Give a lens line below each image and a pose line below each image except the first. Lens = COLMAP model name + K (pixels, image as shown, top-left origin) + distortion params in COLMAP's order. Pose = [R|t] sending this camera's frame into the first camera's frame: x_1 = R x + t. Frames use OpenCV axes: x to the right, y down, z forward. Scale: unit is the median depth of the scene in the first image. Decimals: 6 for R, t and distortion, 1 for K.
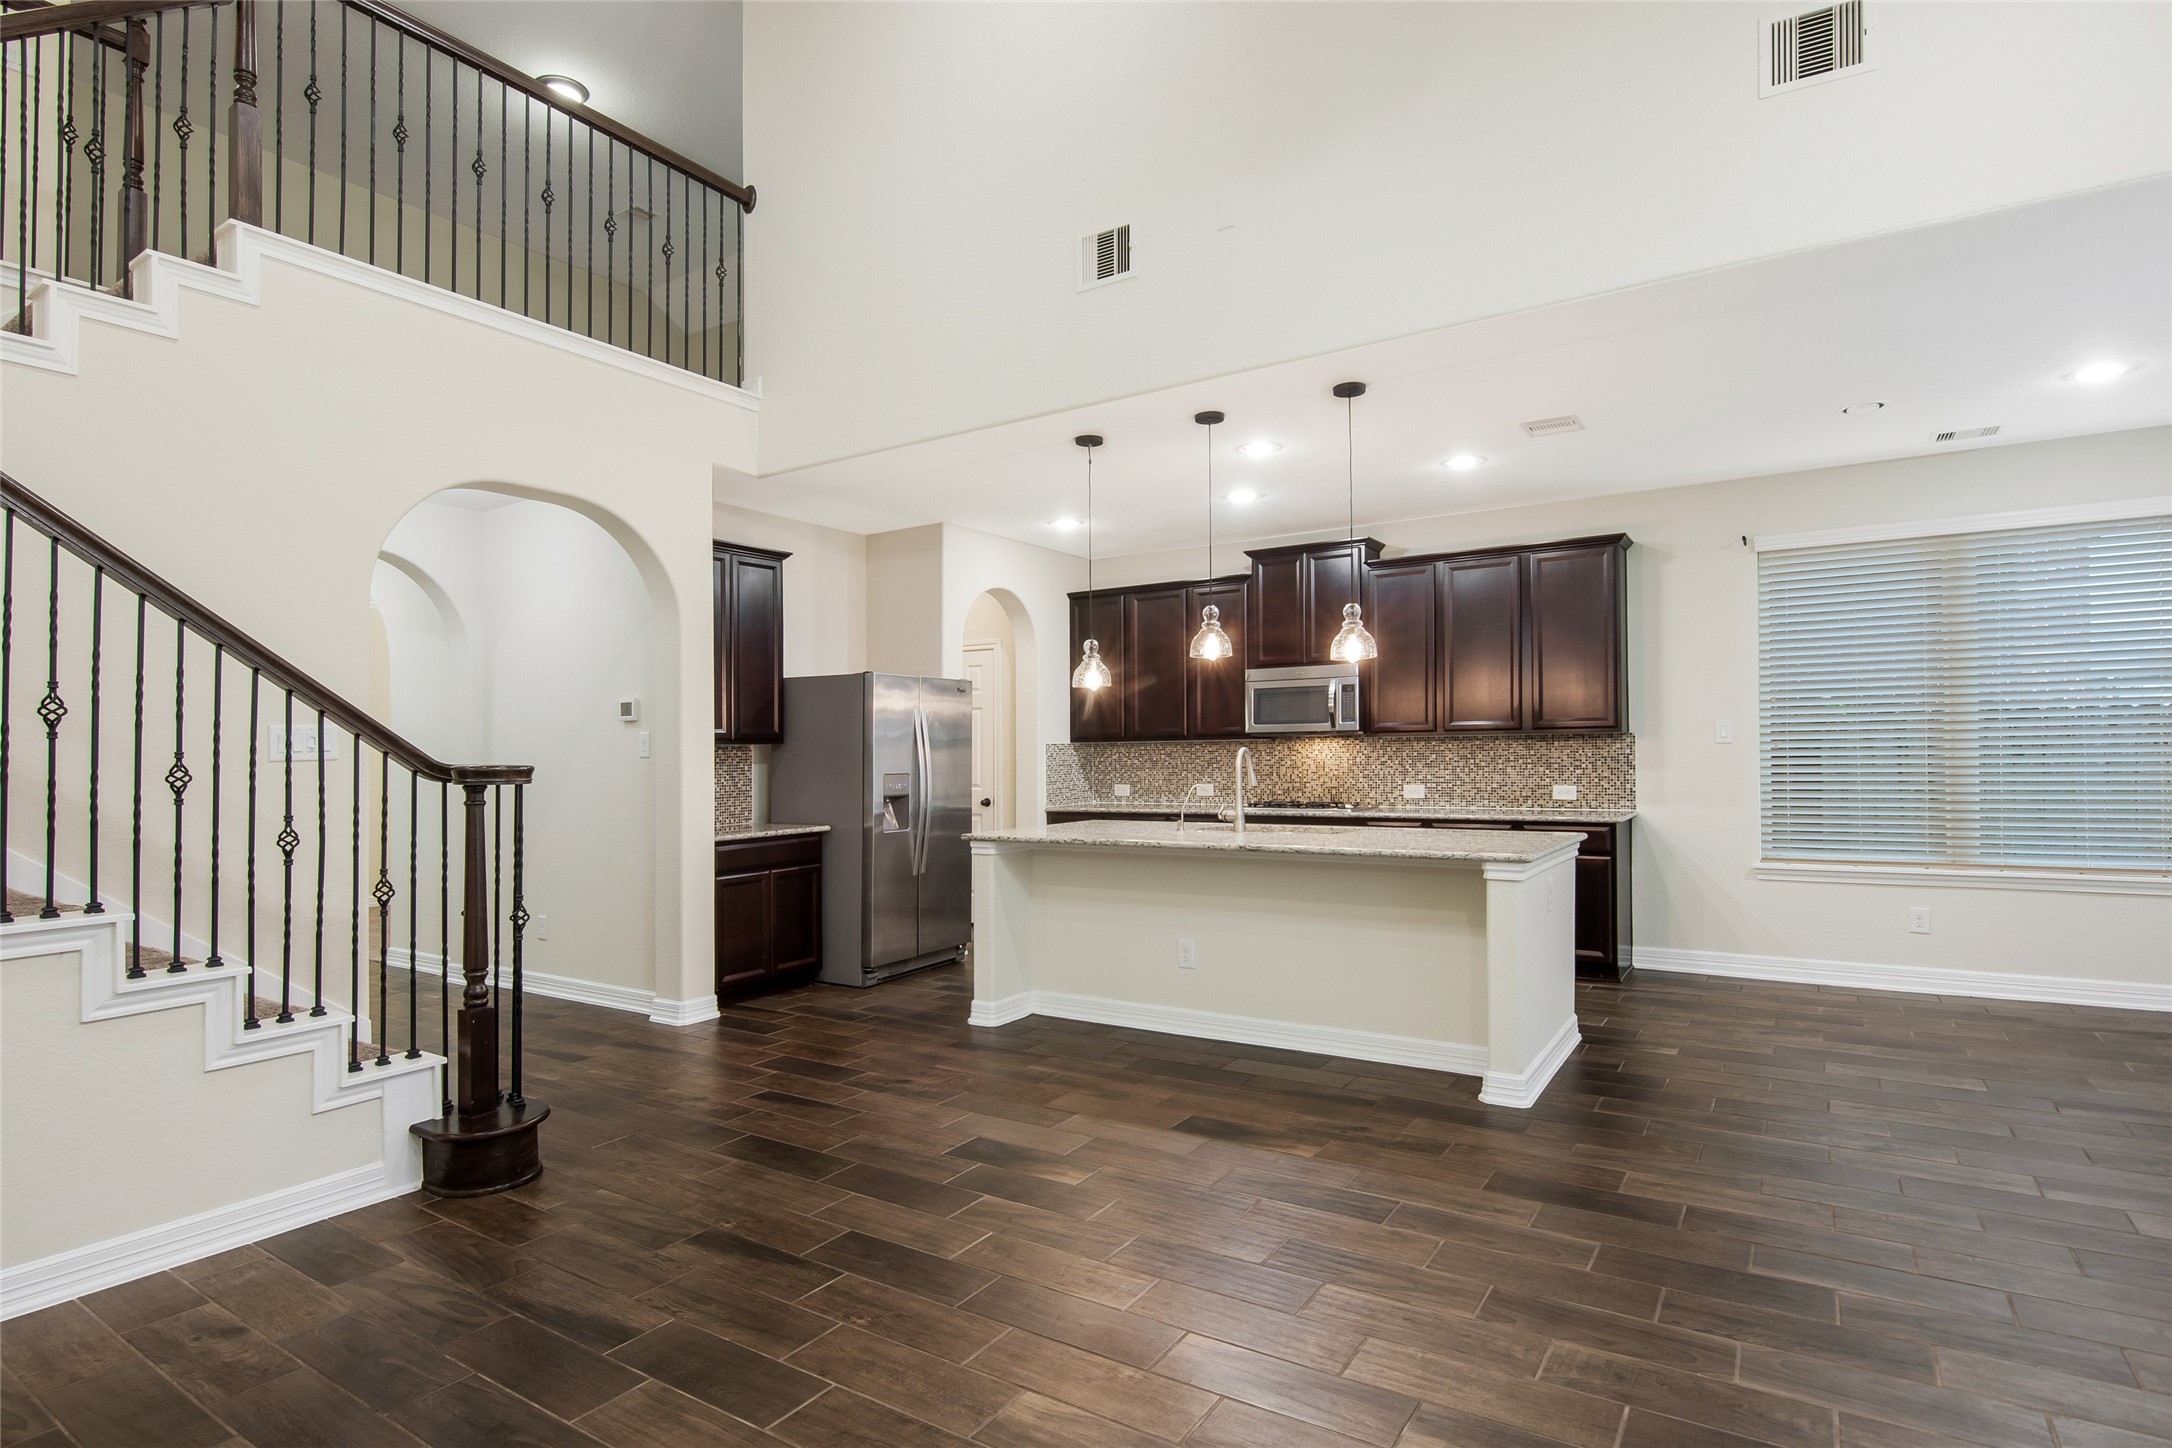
lens RADIAL K [[1122.4, 0, 1080.3], [0, 1122.4, 759.0], [0, 0, 1]] dist [0.011226, -0.018947]
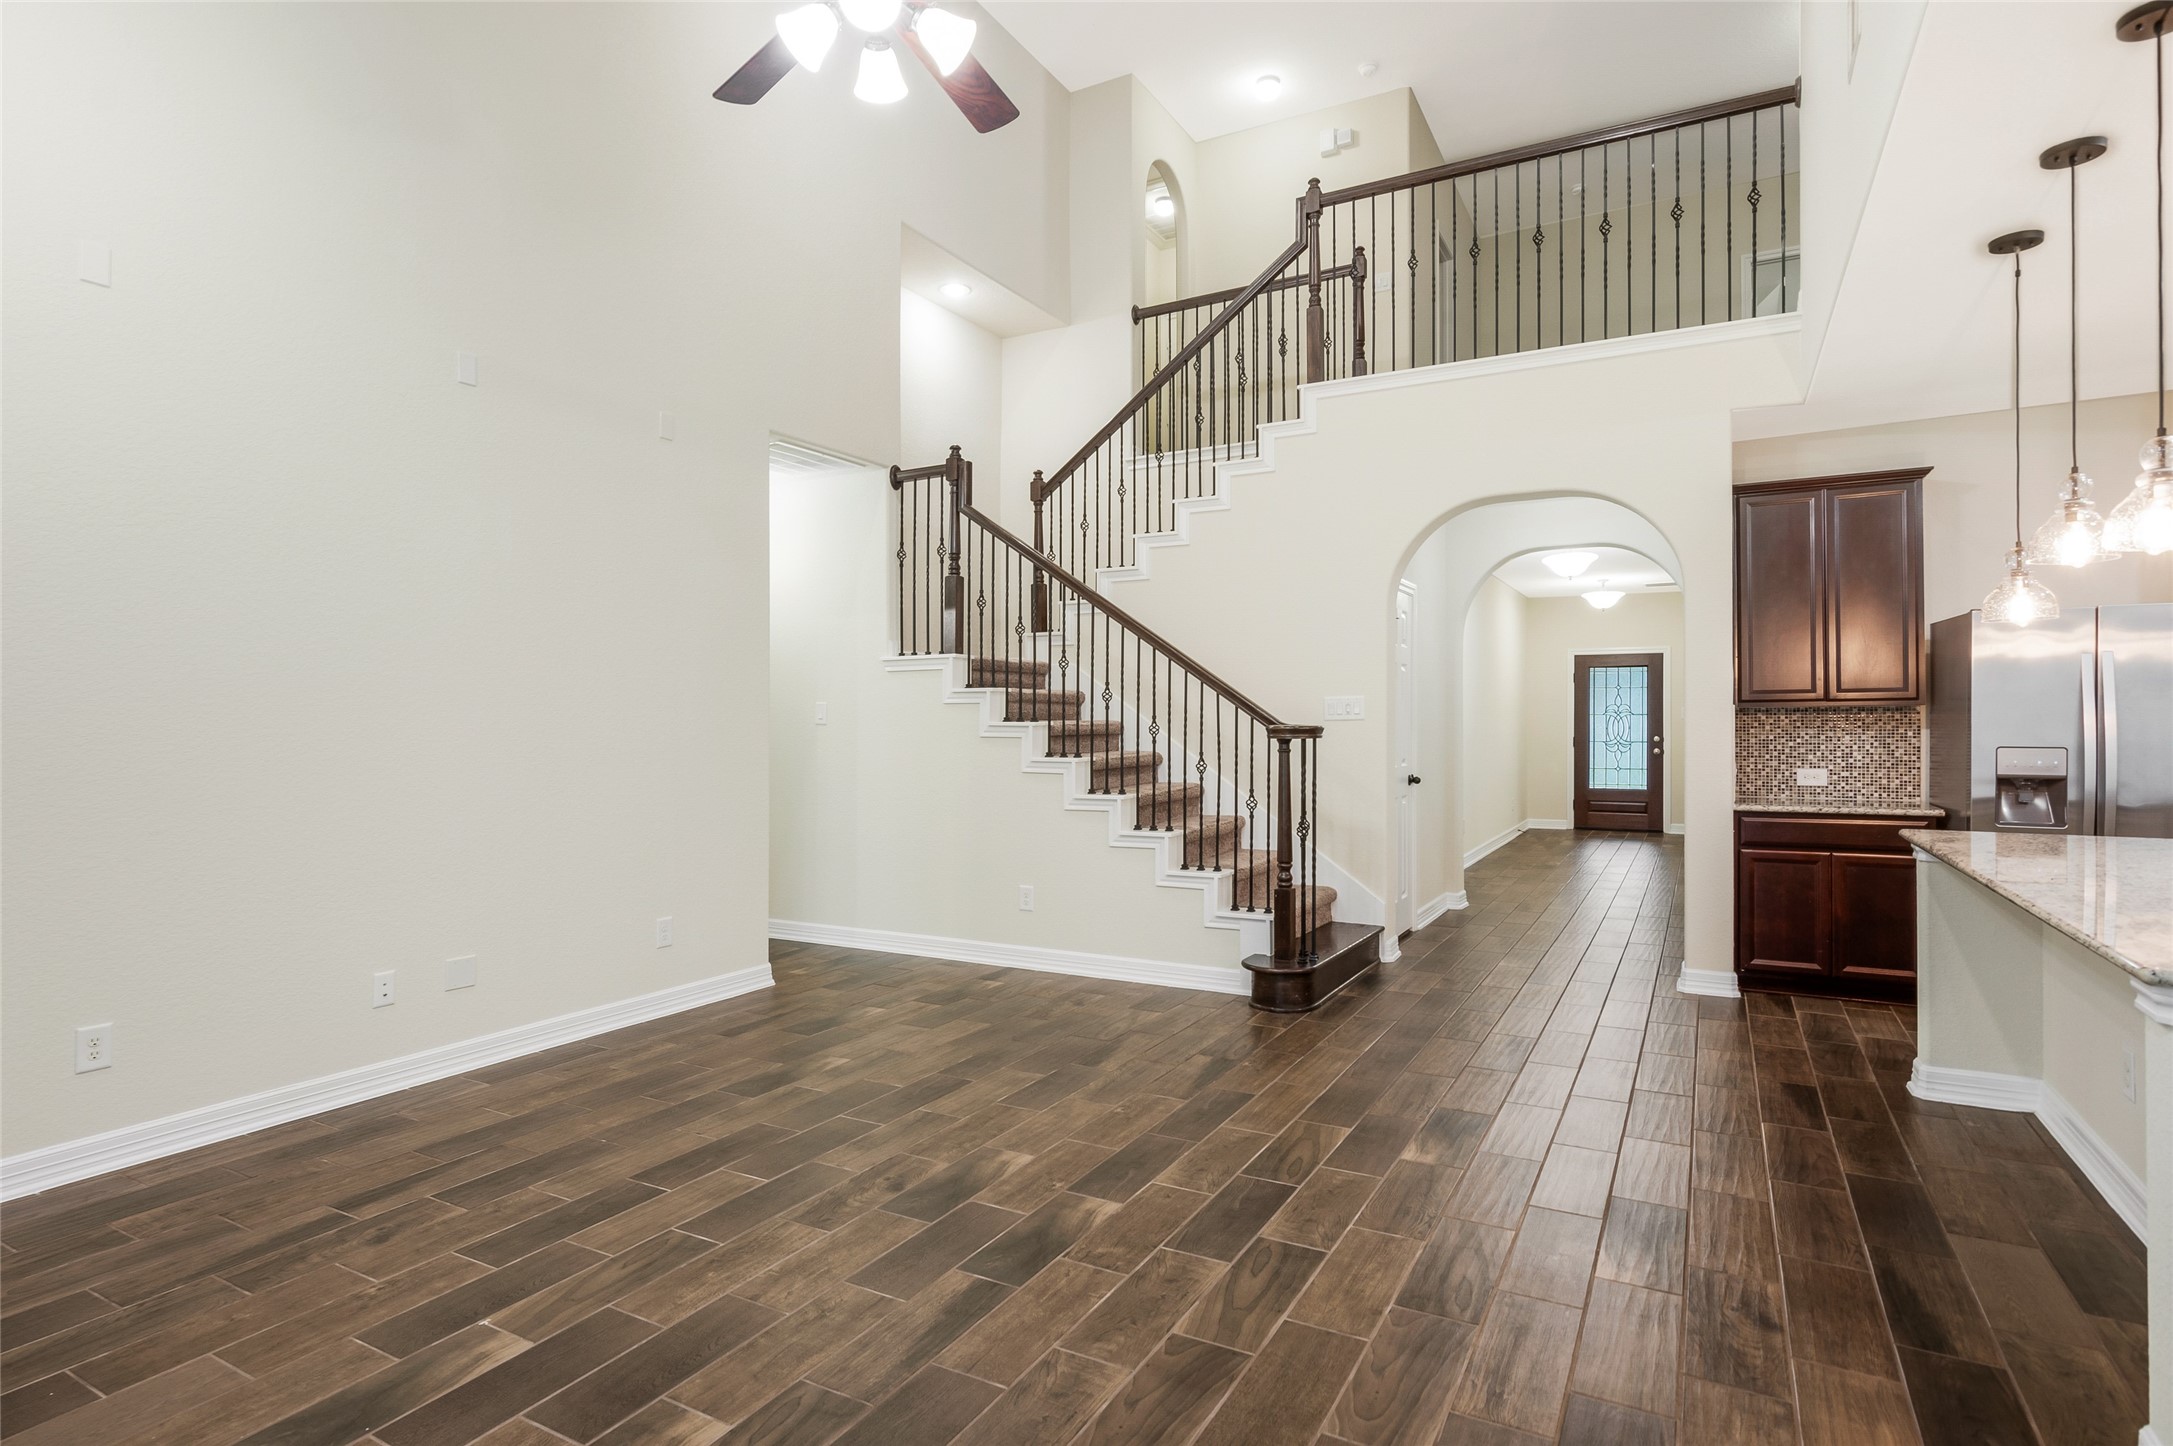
lens RADIAL K [[1128.3, 0, 1086.5], [0, 1128.3, 723.0], [0, 0, 1]] dist [0.000018, -0.000687]
pose [[0.076447, 0.012015, -0.997001, 0.547915], [-0.004282, 0.999922, 0.011722, -0.008265], [0.997064, 0.003373, 0.076492, 0.368781]]
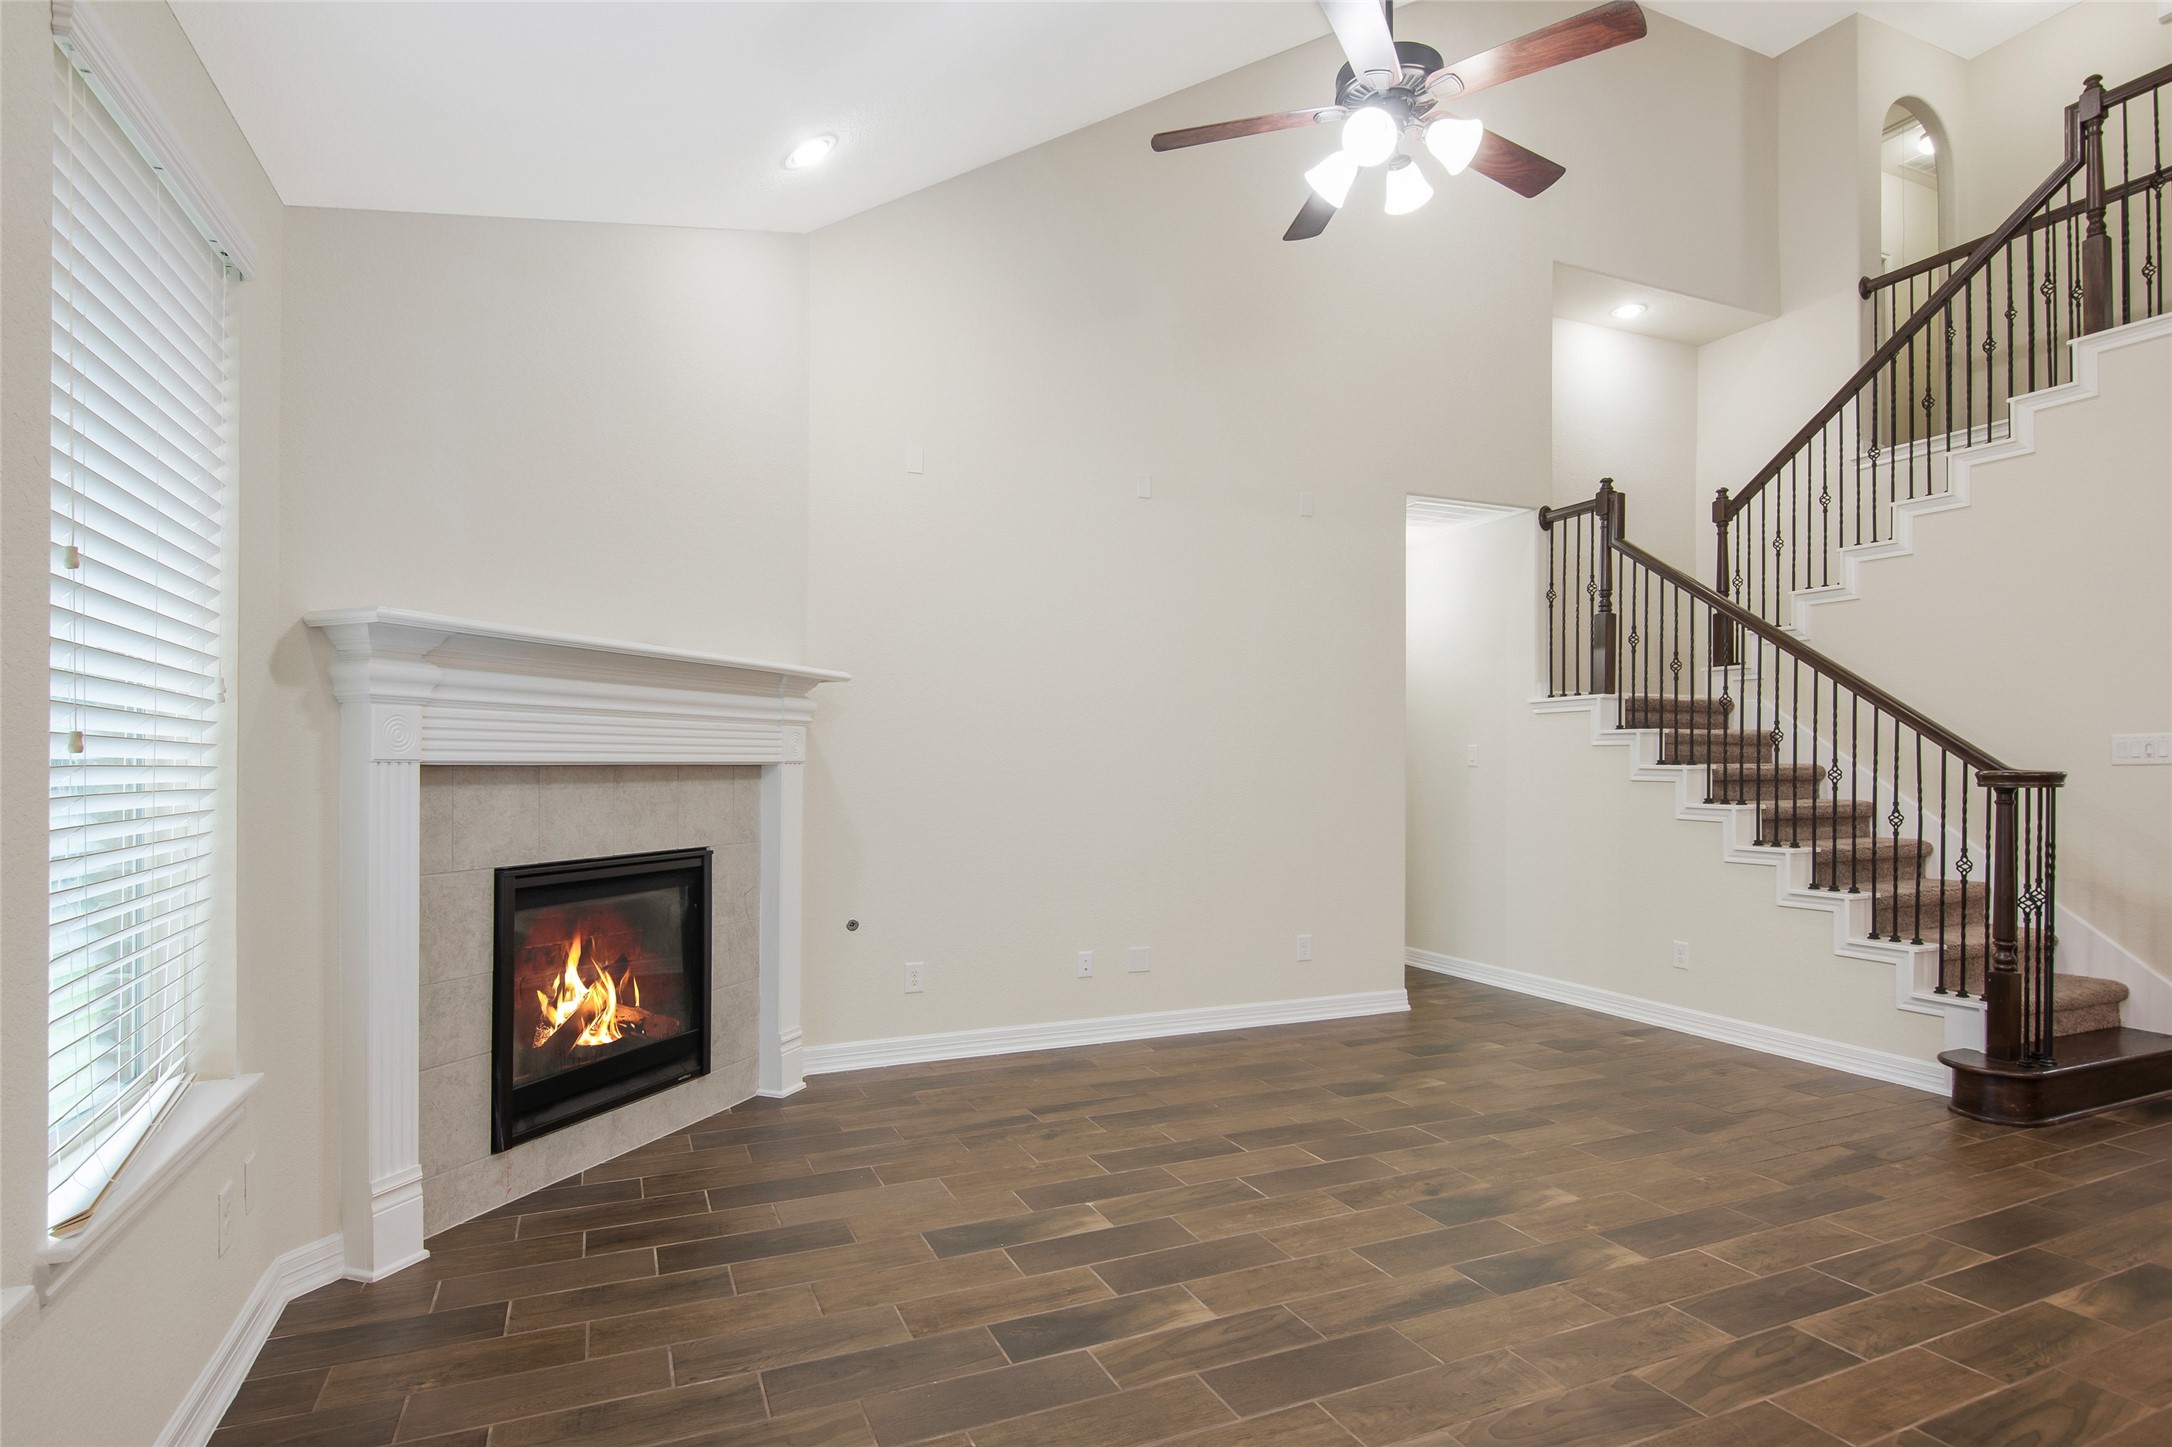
lens RADIAL K [[1132.8, 0, 1084.8], [0, 1132.8, 748.7], [0, 0, 1]] dist [-0.000849, -0.010114]
pose [[-0.539663, -0.001198, -0.841880, 0.598259], [-0.002712, 0.999996, 0.000315, -0.009796], [0.841877, 0.002453, -0.539664, 0.483974]]
